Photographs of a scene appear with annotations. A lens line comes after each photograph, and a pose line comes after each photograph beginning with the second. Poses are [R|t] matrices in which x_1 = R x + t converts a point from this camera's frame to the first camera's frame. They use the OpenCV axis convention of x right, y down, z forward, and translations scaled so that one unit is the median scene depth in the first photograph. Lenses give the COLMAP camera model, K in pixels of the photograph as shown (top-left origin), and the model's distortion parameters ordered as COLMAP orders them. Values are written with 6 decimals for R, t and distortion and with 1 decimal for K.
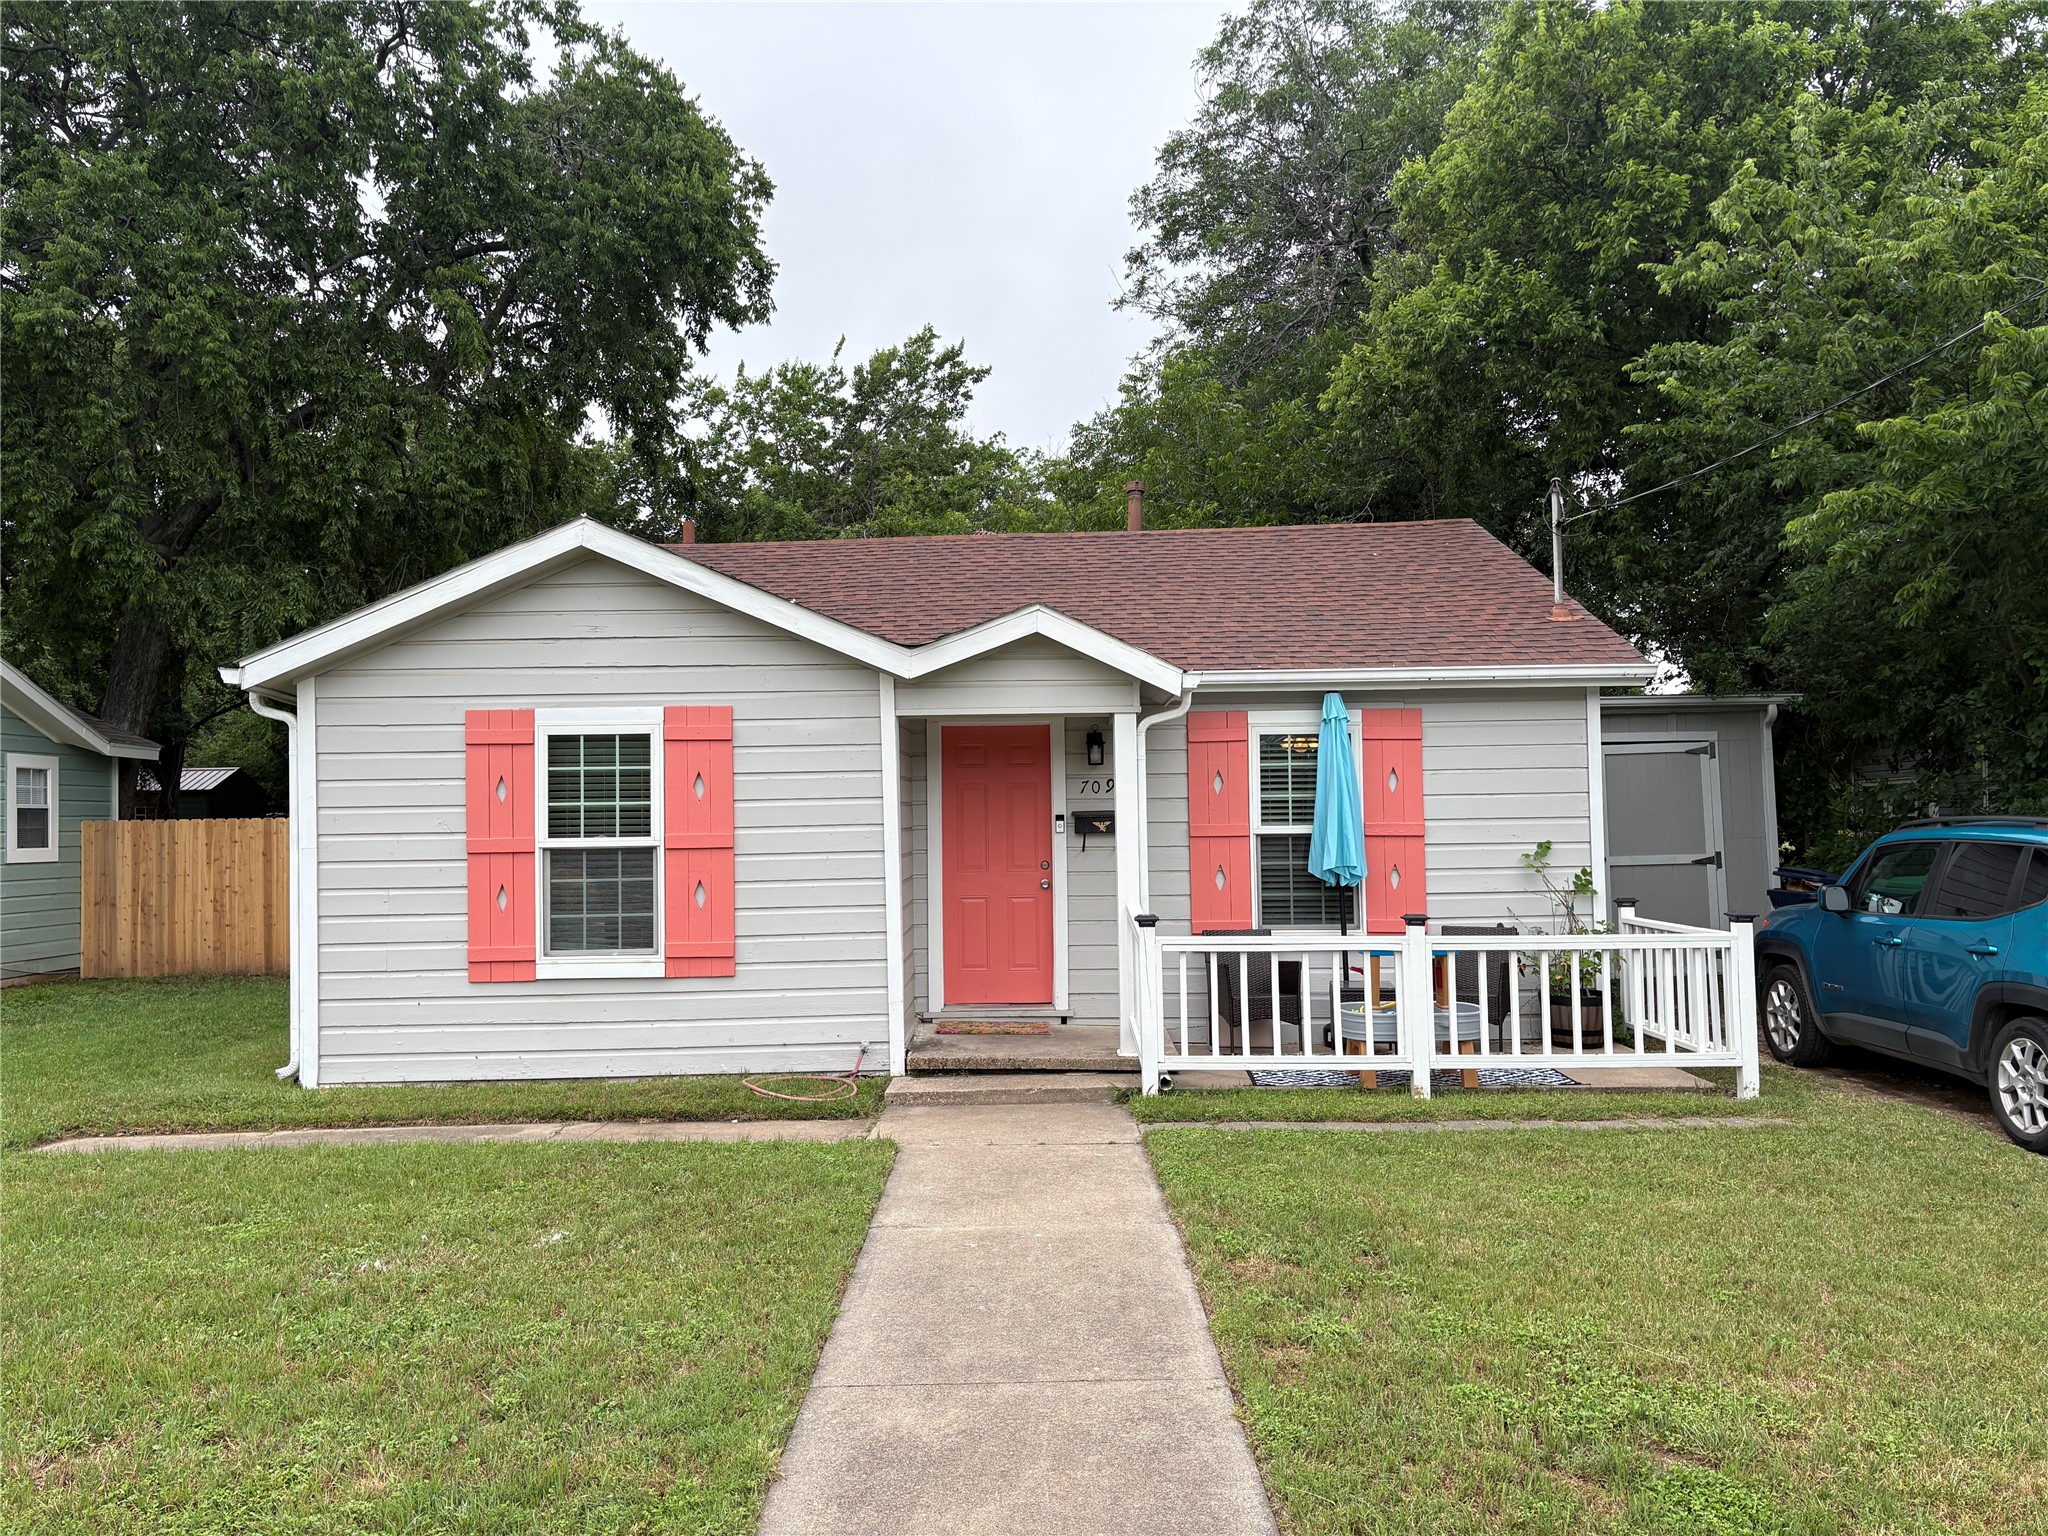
lens RADIAL K [[1568.0, 0, 1024.0], [0, 1568.0, 768.0], [0, 0, 1]] dist [0.070543, -0.073487]
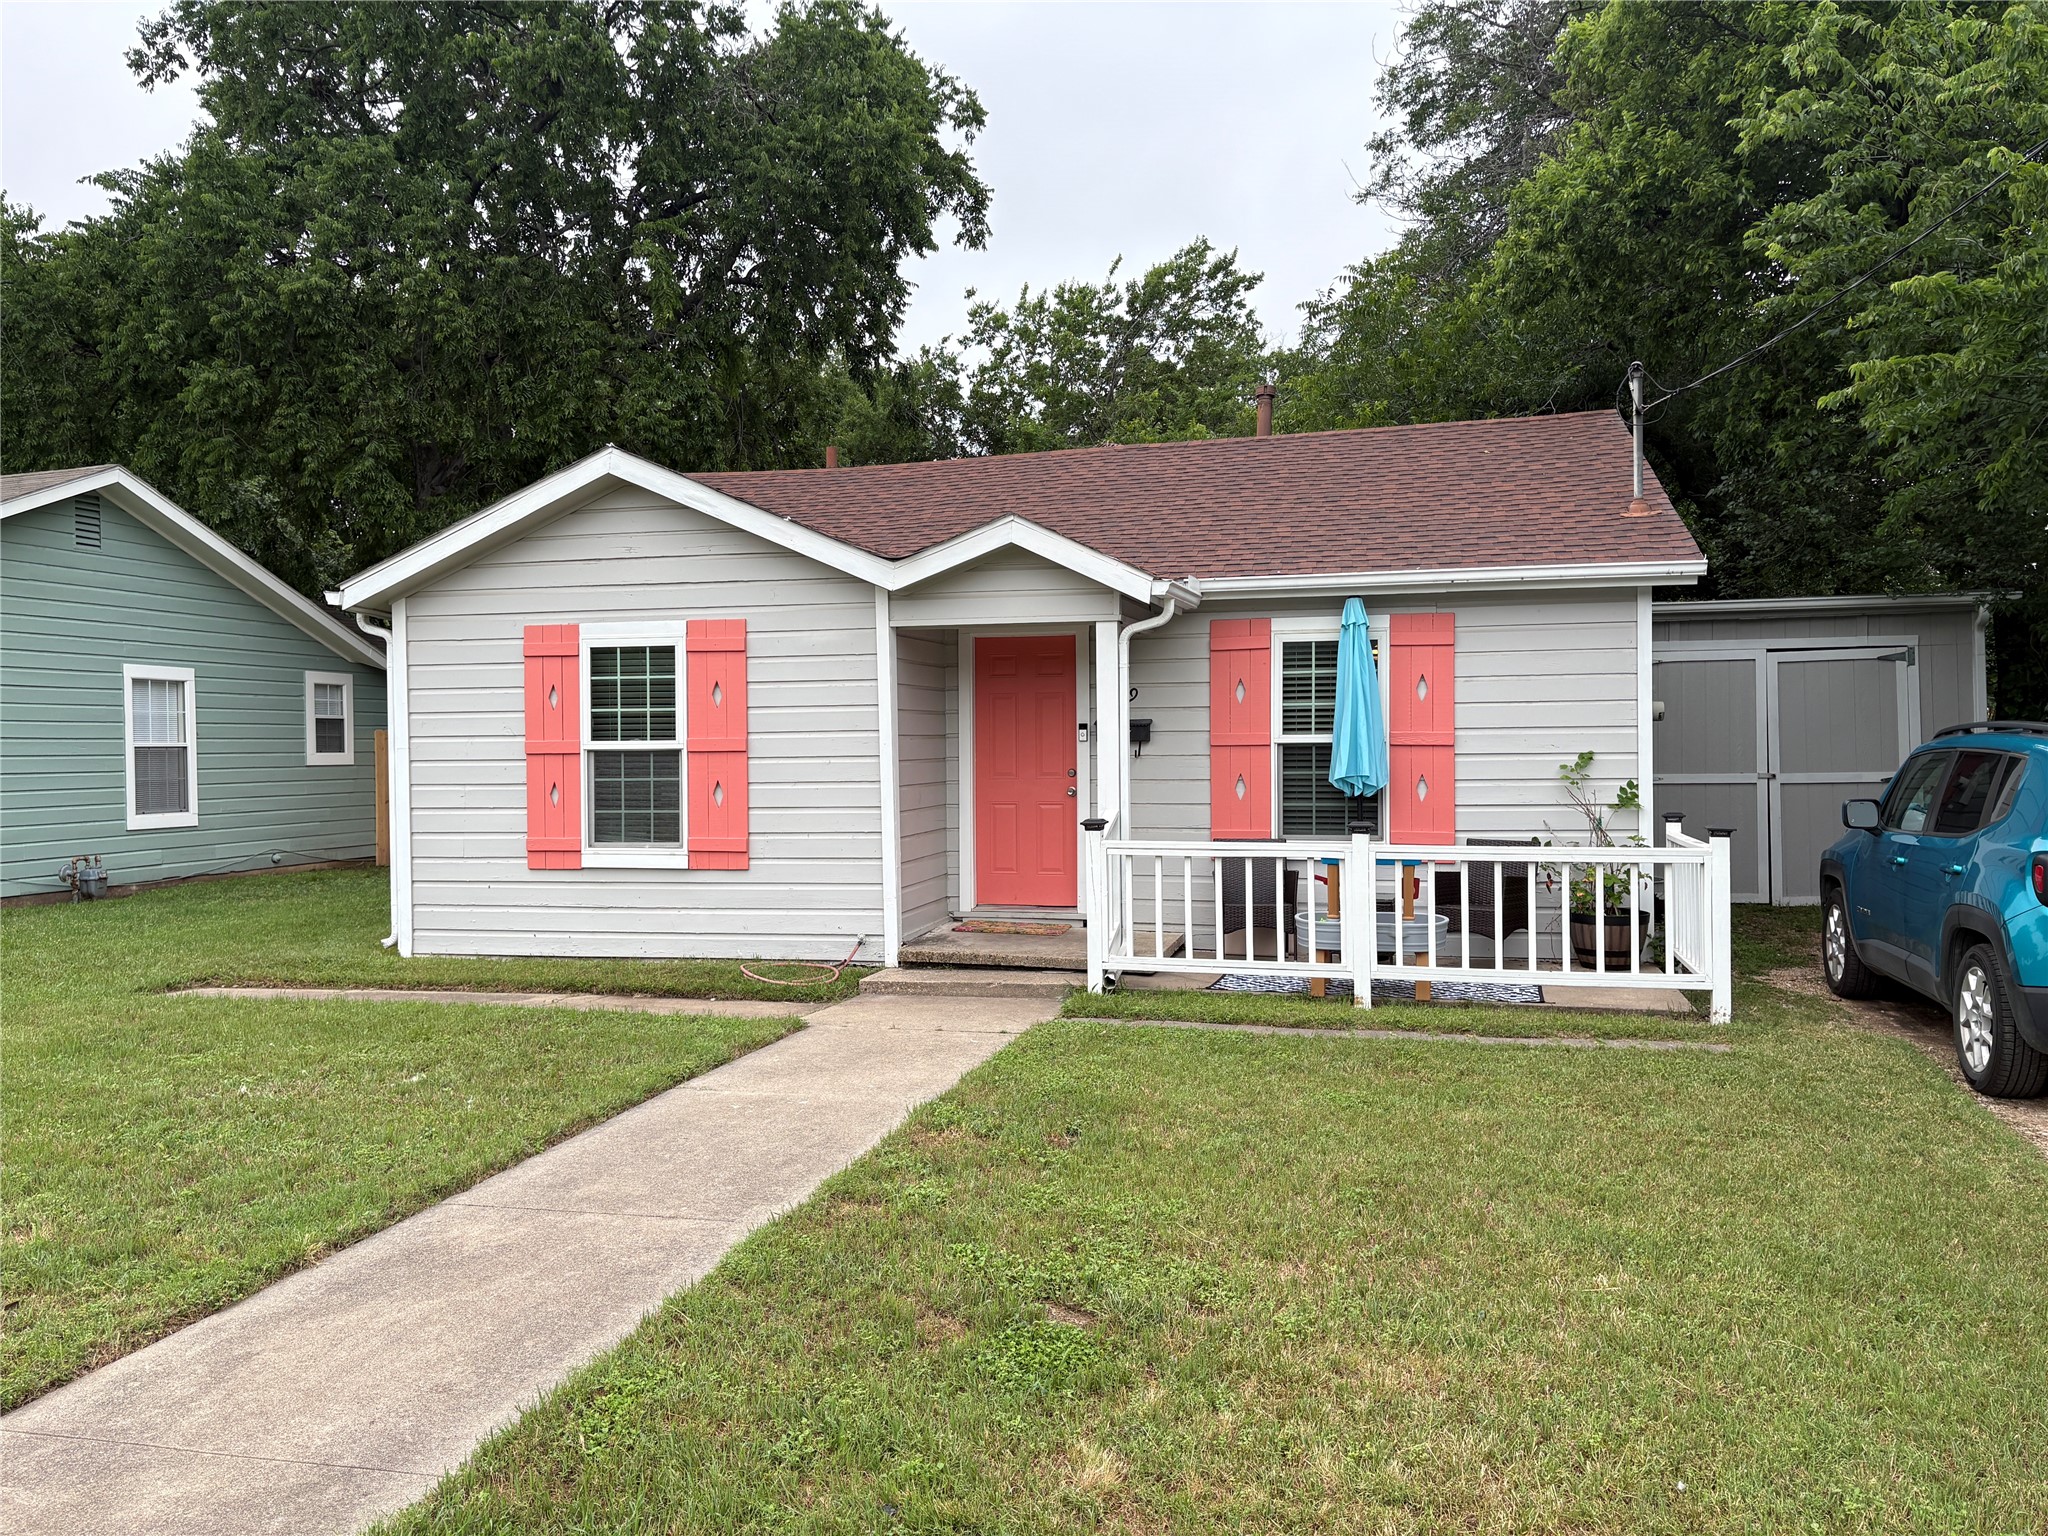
lens RADIAL K [[1568.0, 0, 1024.0], [0, 1568.0, 768.0], [0, 0, 1]] dist [0.070543, -0.073487]
pose [[0.969969, 0.009498, -0.243042, 0.259612], [0.002596, 0.998776, 0.049393, 0.009477], [0.243213, -0.048541, 0.968757, 0.002937]]
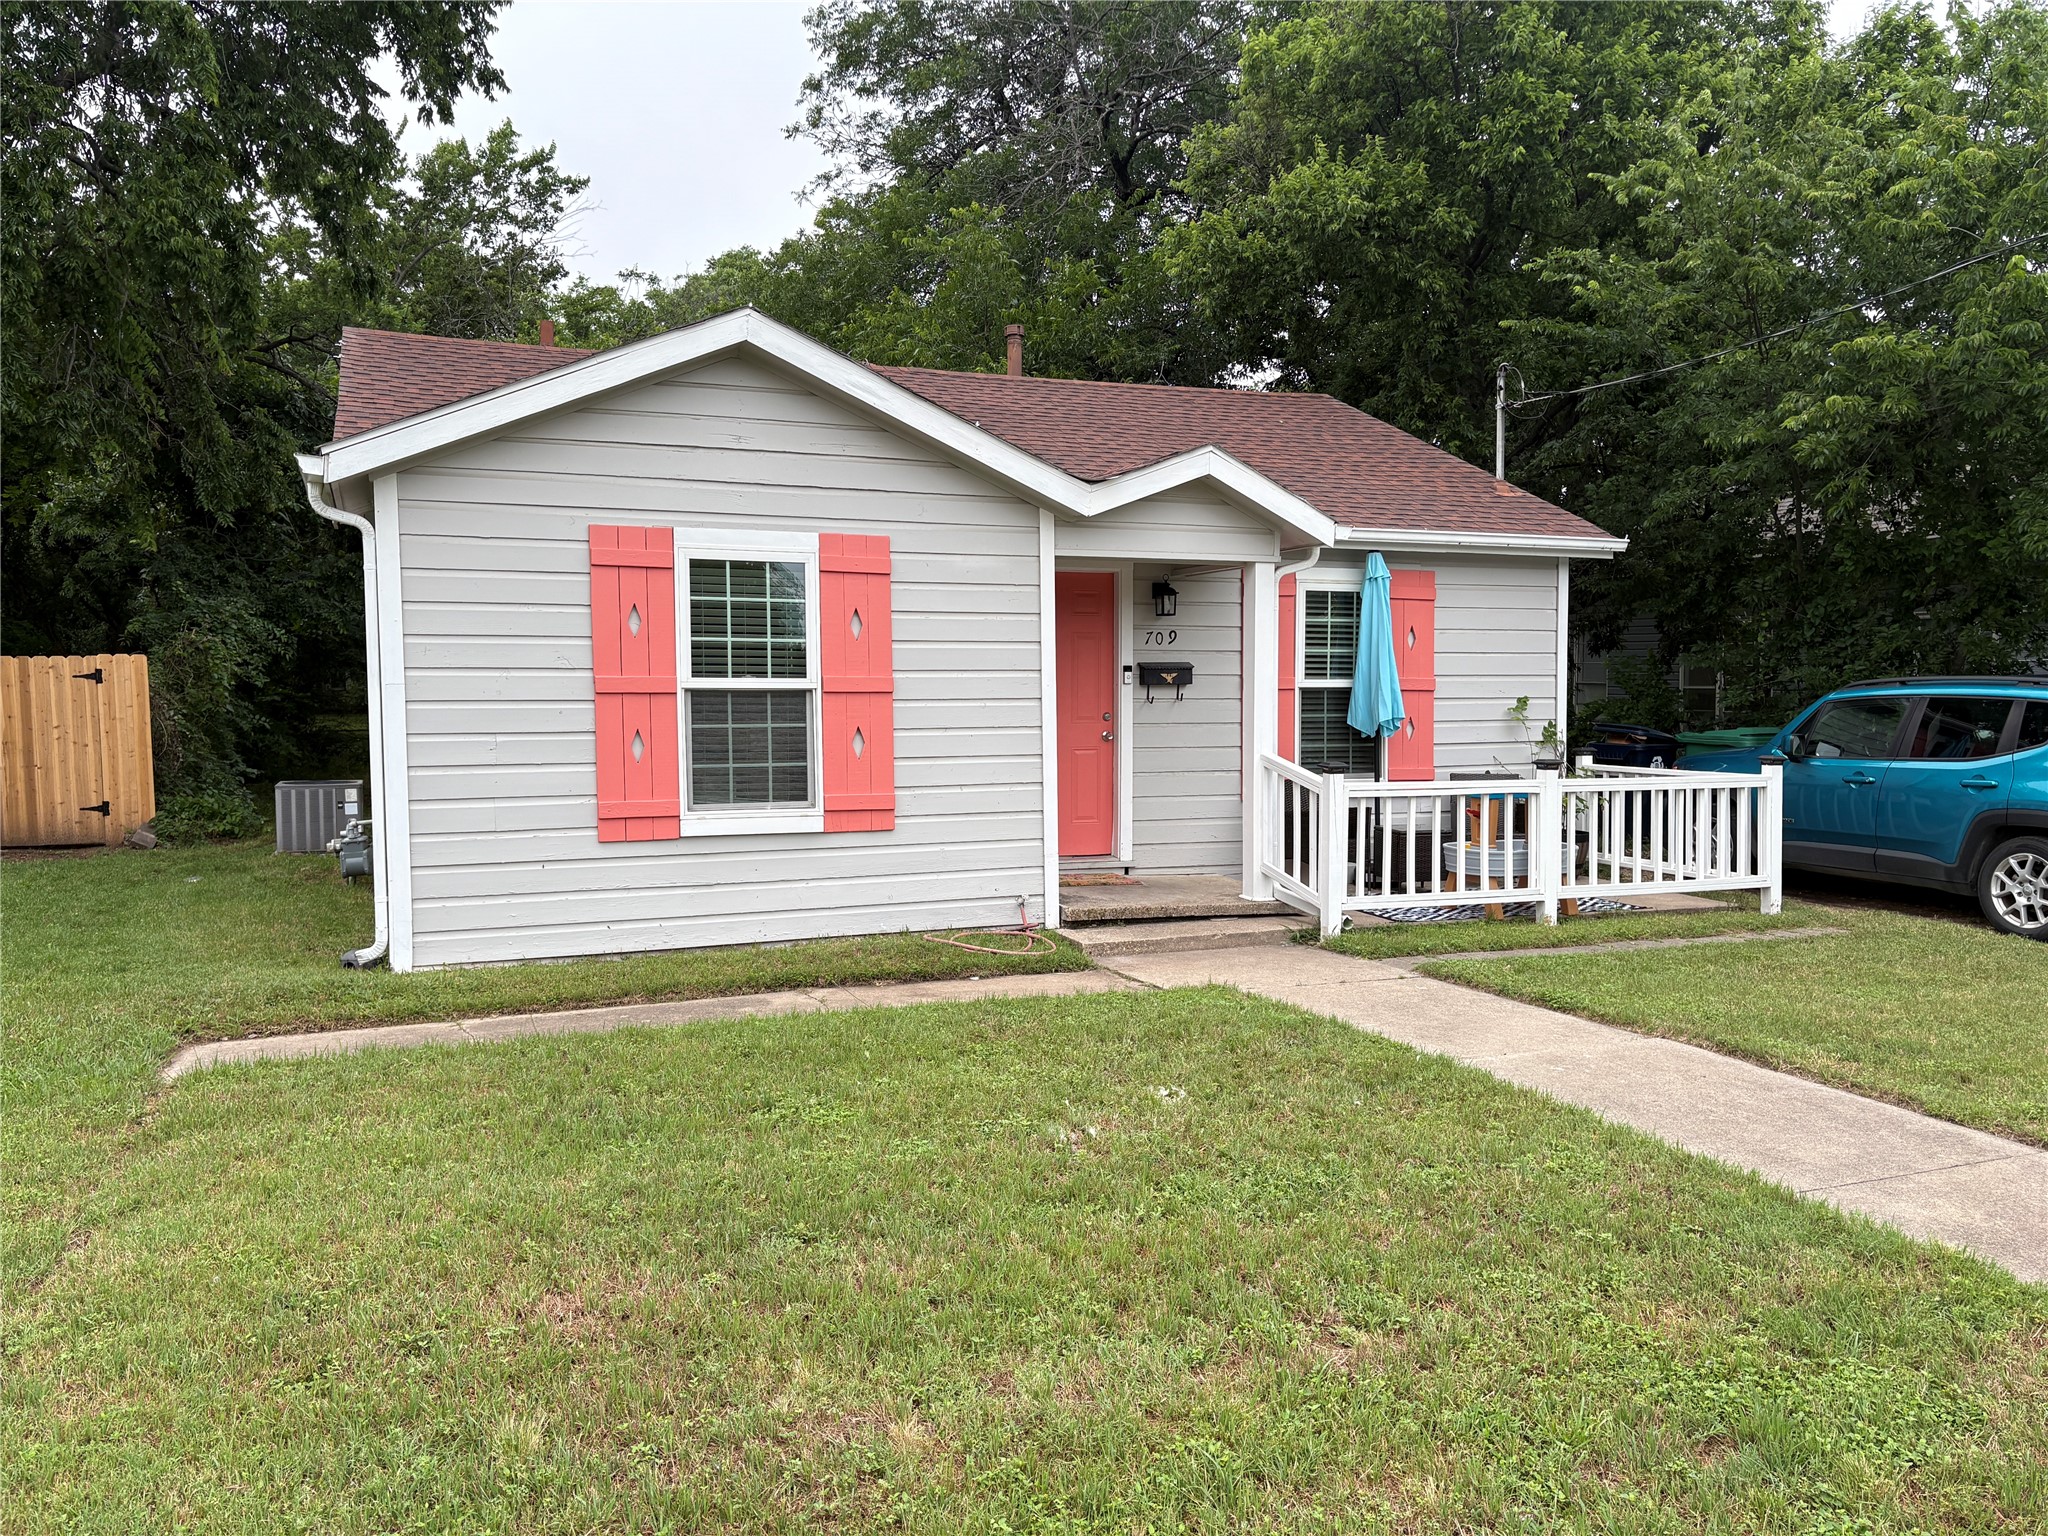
lens RADIAL K [[1568.0, 0, 1024.0], [0, 1568.0, 768.0], [0, 0, 1]] dist [0.070543, -0.073487]
pose [[0.926524, -0.004428, 0.376211, -0.456884], [-0.026657, 0.996645, 0.077380, 0.021906], [-0.375291, -0.081723, 0.923297, 0.117885]]
